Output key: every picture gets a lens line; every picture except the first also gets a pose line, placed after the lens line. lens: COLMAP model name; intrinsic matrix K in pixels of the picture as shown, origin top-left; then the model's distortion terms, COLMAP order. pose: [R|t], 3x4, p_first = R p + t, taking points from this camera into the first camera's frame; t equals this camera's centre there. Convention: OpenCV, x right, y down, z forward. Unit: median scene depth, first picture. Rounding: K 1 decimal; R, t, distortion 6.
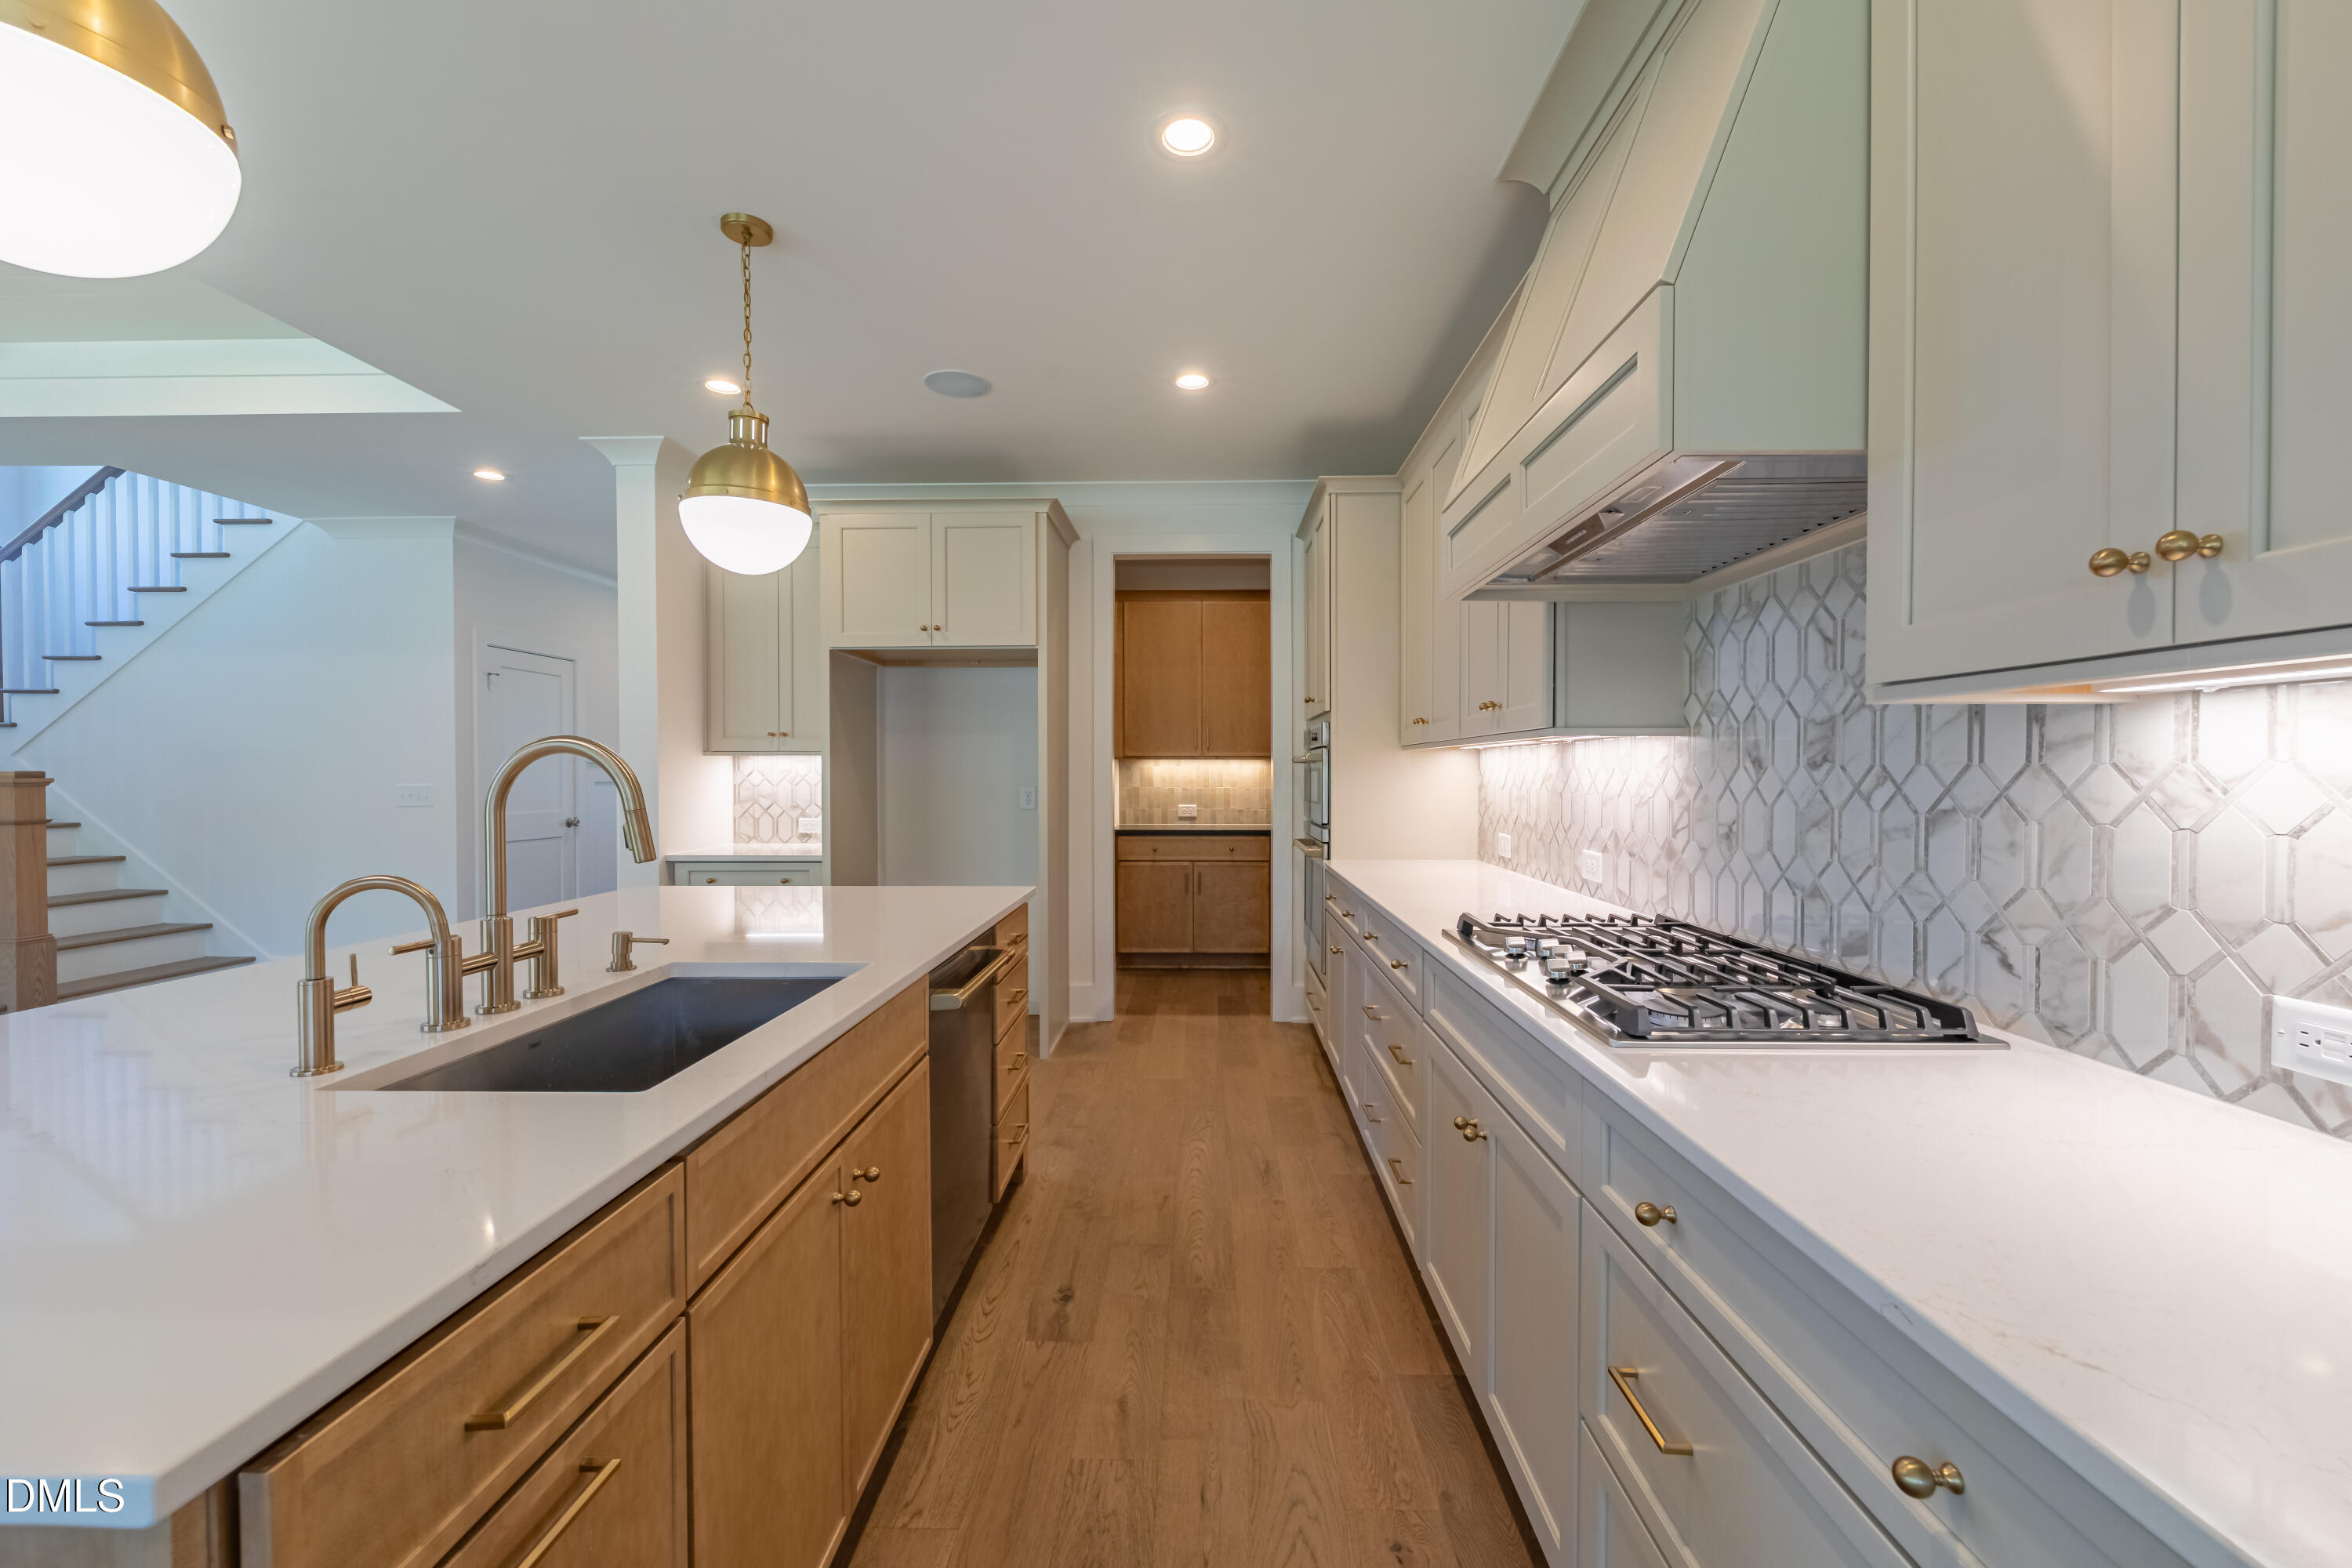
lens RADIAL K [[945.0, 0, 1184.0], [0, 945.0, 787.9], [0, 0, 1]] dist [0.001326, -0.001280]
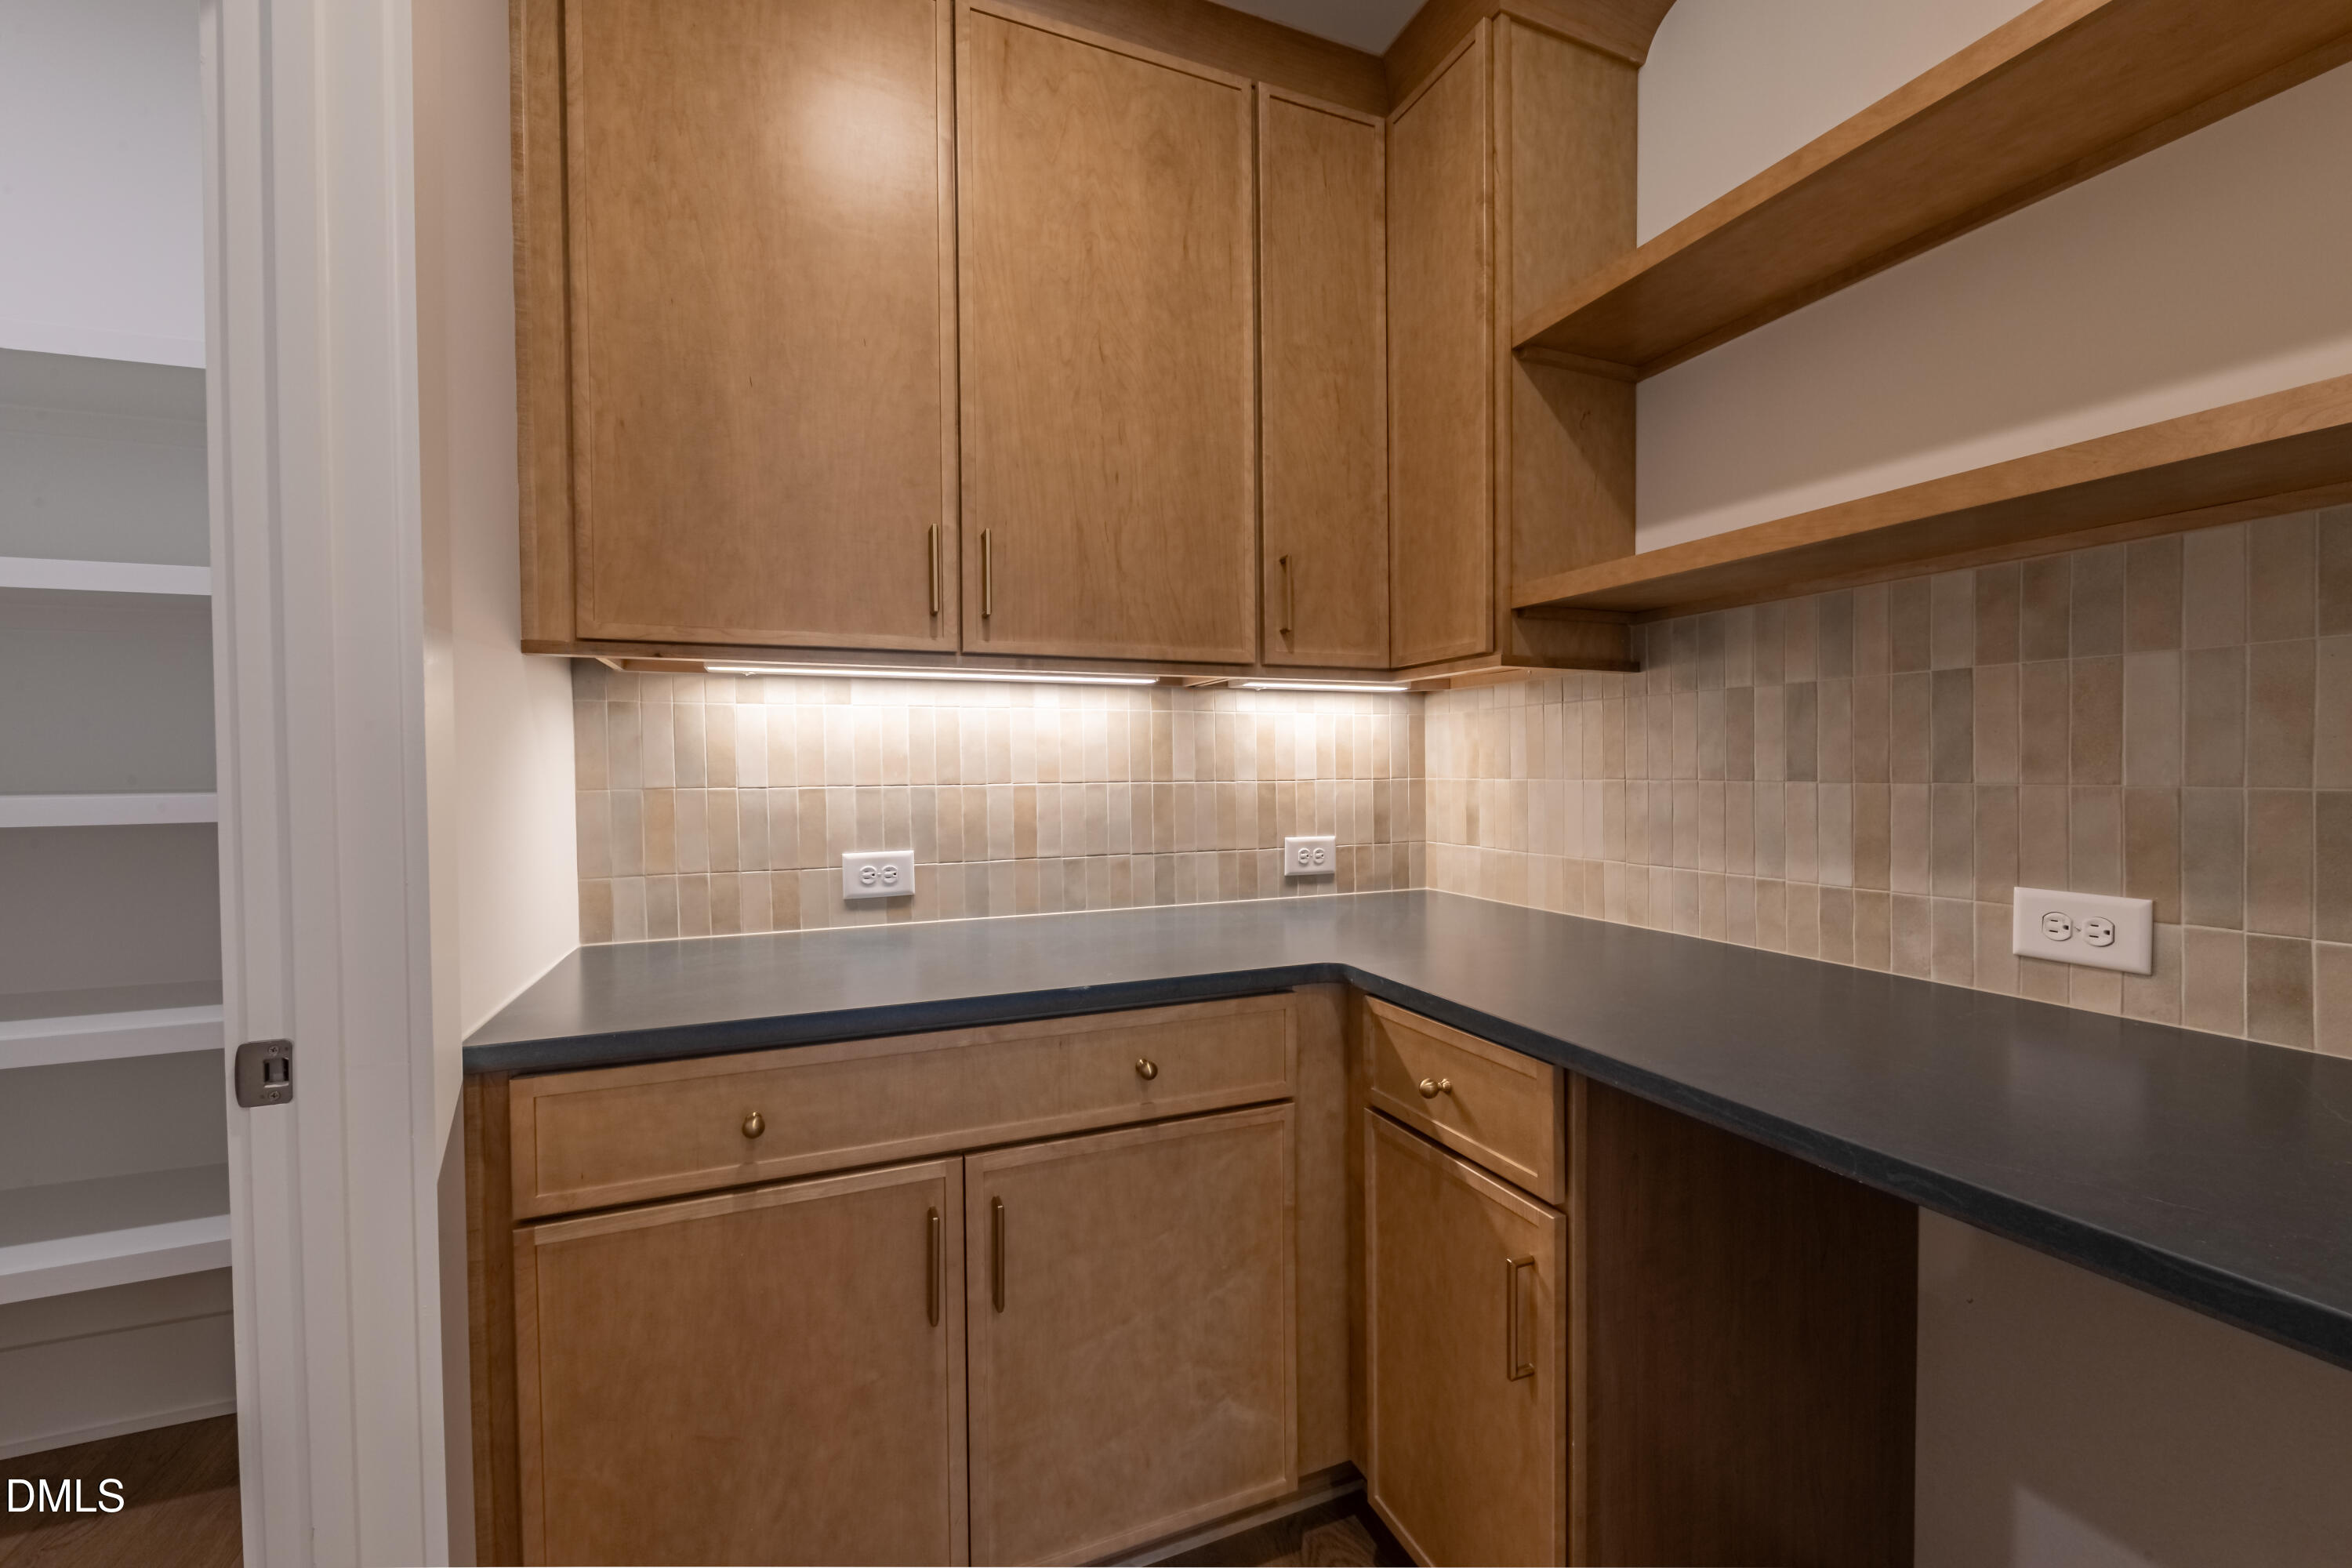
lens RADIAL K [[945.0, 0, 1180.2], [0, 945.0, 788.5], [0, 0, 1]] dist [0.001326, -0.001280]
pose [[0.917643, -0.015499, 0.397103, -0.071087], [0.015754, 0.999872, 0.002619, 0.003064], [-0.397093, 0.003853, 0.917770, 2.163908]]
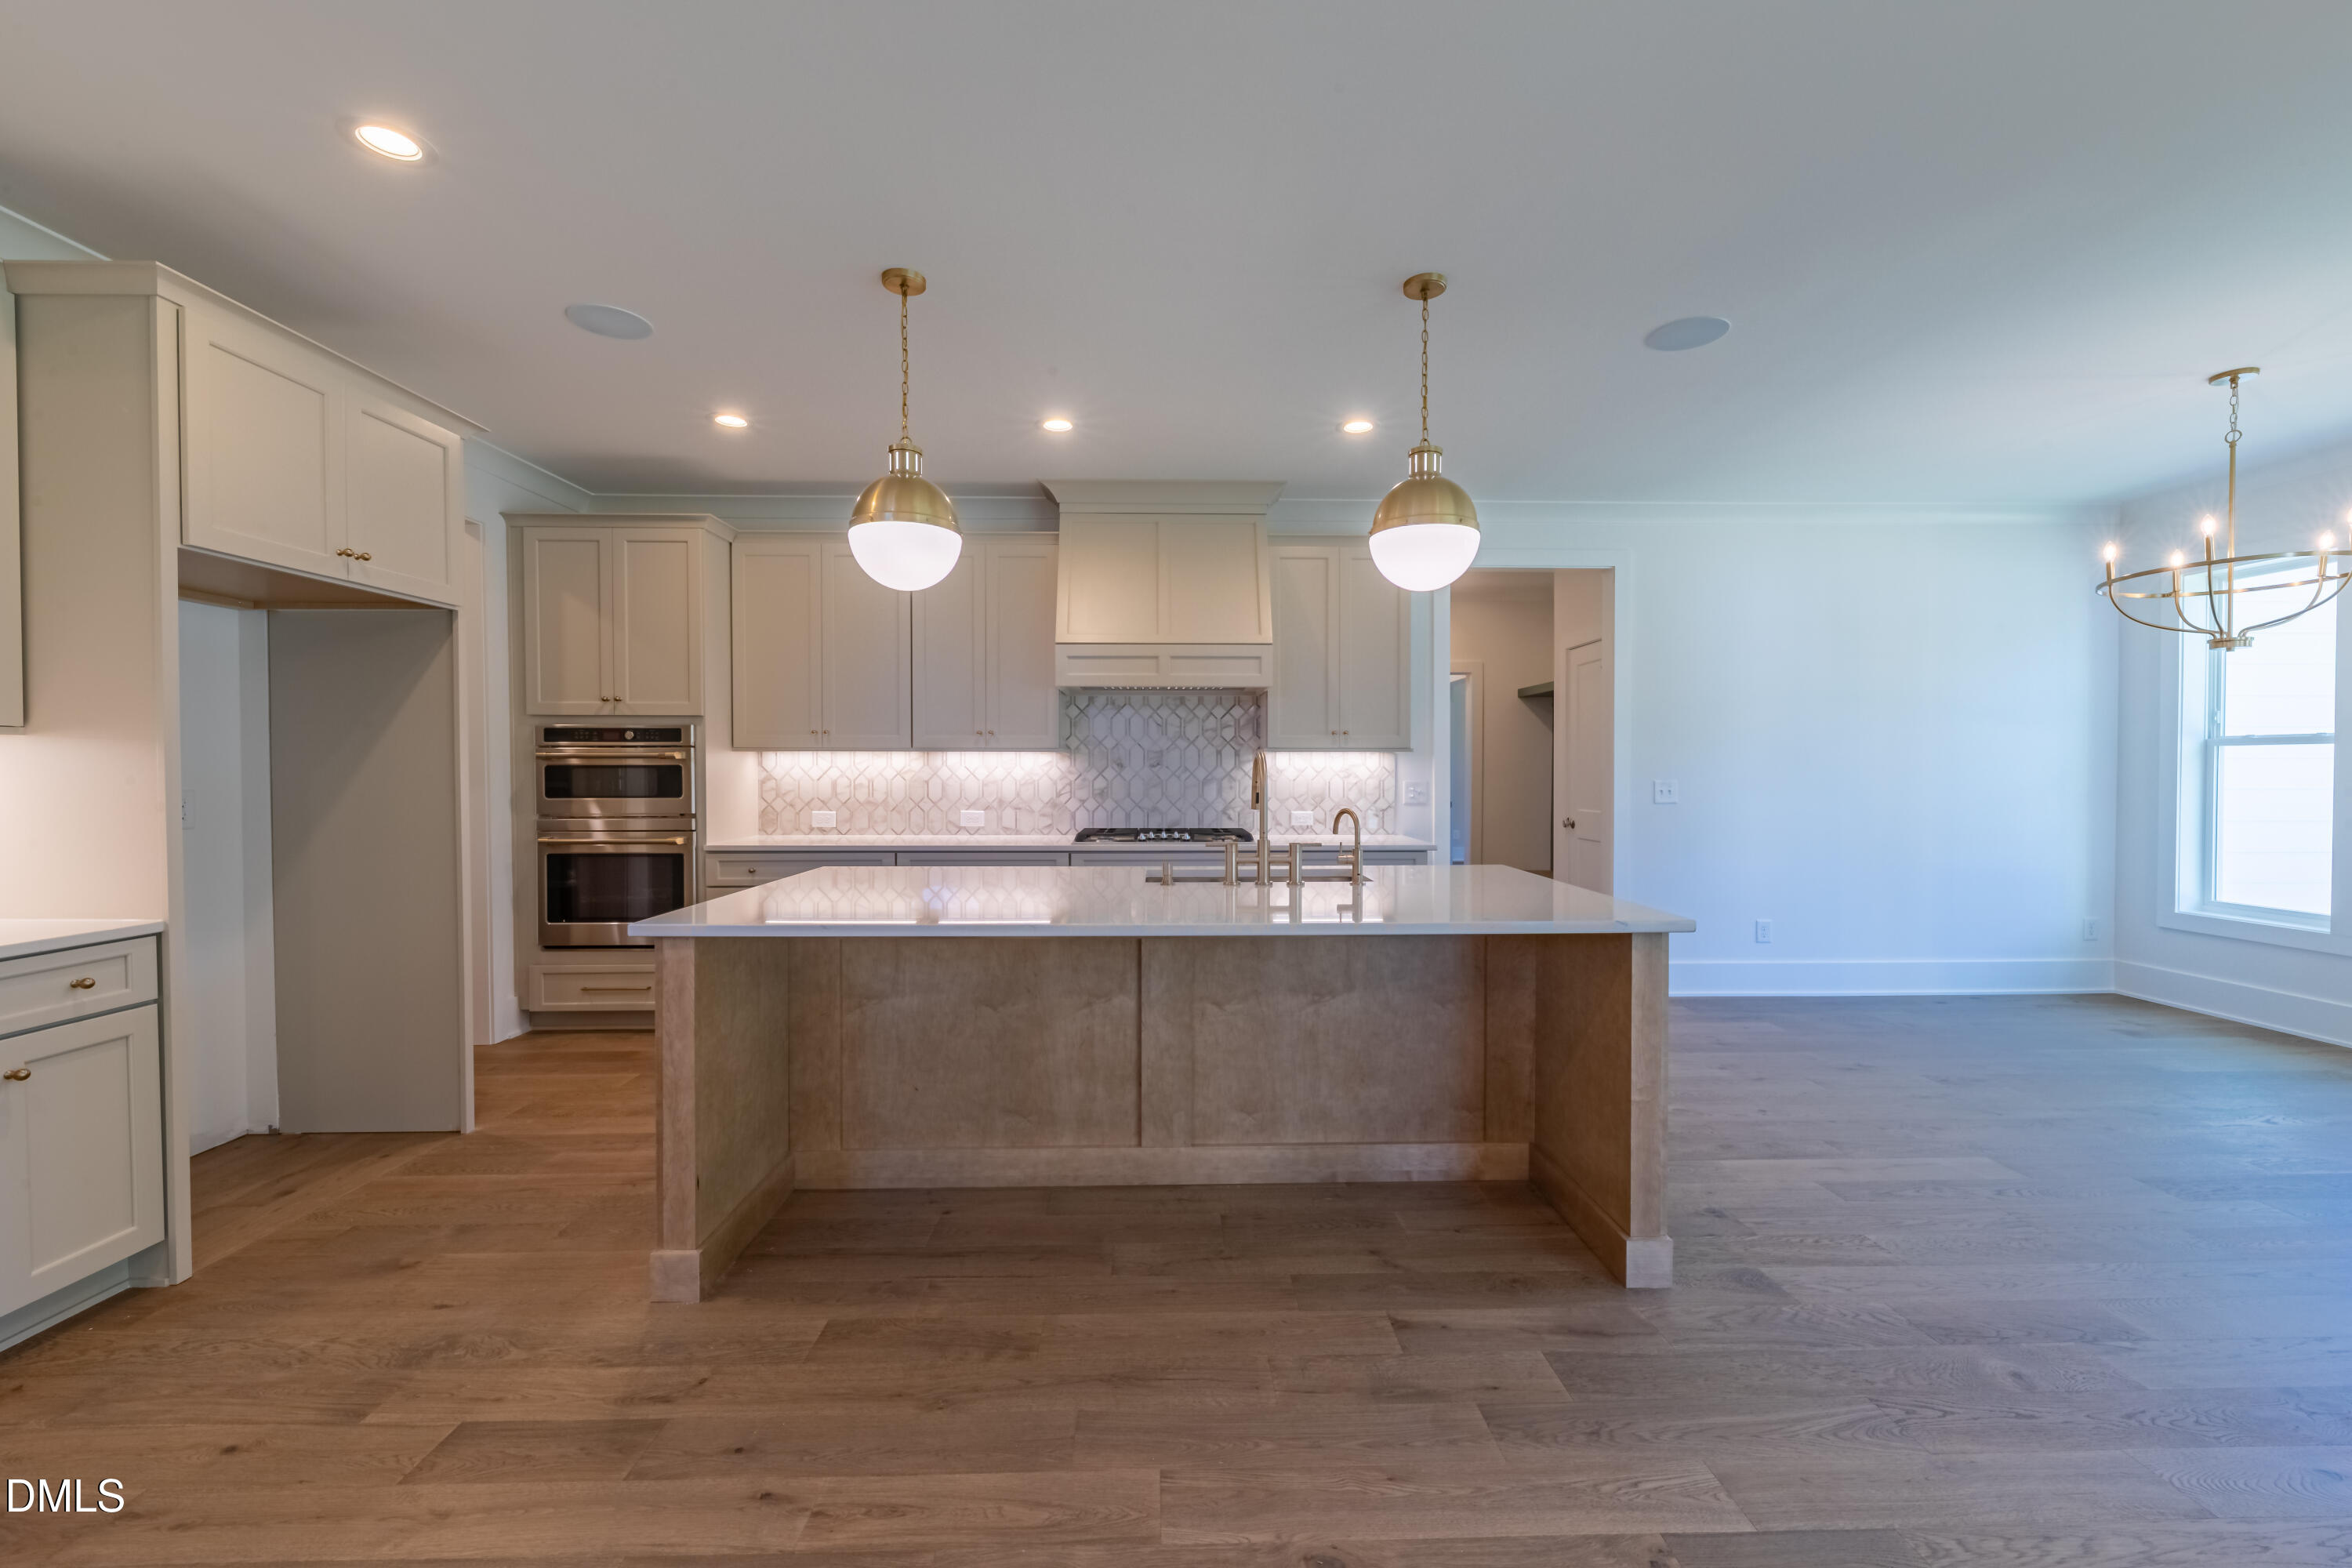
lens RADIAL K [[945.0, 0, 1179.5], [0, 945.0, 786.9], [0, 0, 1]] dist [0.001326, -0.001280]
pose [[-0.044260, -0.019390, 0.998832, -1.797738], [0.016478, 0.999661, 0.020136, -0.013858], [-0.998884, 0.017350, -0.043925, 0.822140]]
